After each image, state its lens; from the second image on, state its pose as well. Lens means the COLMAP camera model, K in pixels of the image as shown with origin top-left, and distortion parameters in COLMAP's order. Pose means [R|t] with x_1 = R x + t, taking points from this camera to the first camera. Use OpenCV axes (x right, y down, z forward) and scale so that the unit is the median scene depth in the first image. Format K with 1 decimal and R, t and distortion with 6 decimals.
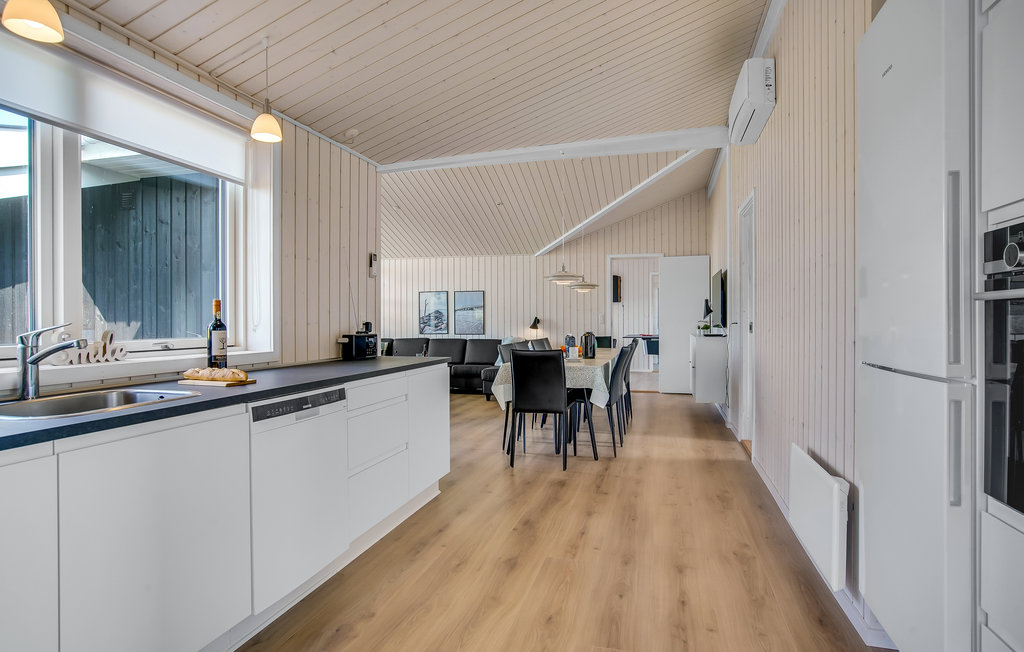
lens RADIAL K [[565.6, 0, 515.0], [0, 565.6, 327.8], [0, 0, 1]] dist [-0.002366, -0.000913]
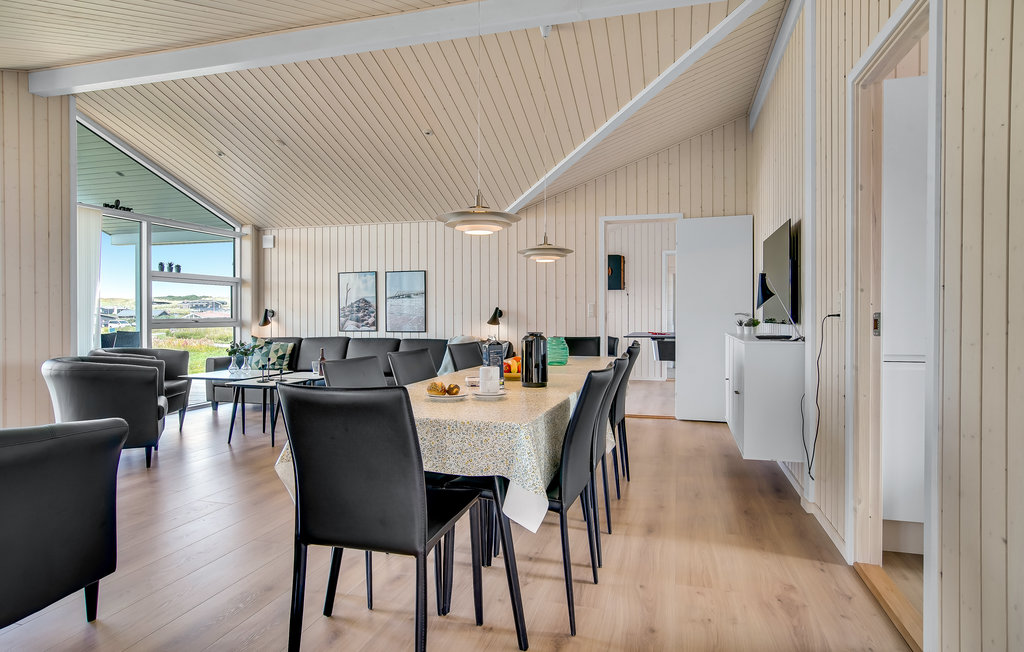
lens RADIAL K [[565.6, 0, 508.7], [0, 565.6, 321.0], [0, 0, 1]] dist [-0.002366, -0.000913]
pose [[0.999408, 0.001975, -0.034339, 0.076120], [-0.002068, 0.999994, -0.002673, -0.000718], [0.034333, 0.002743, 0.999407, 0.308760]]
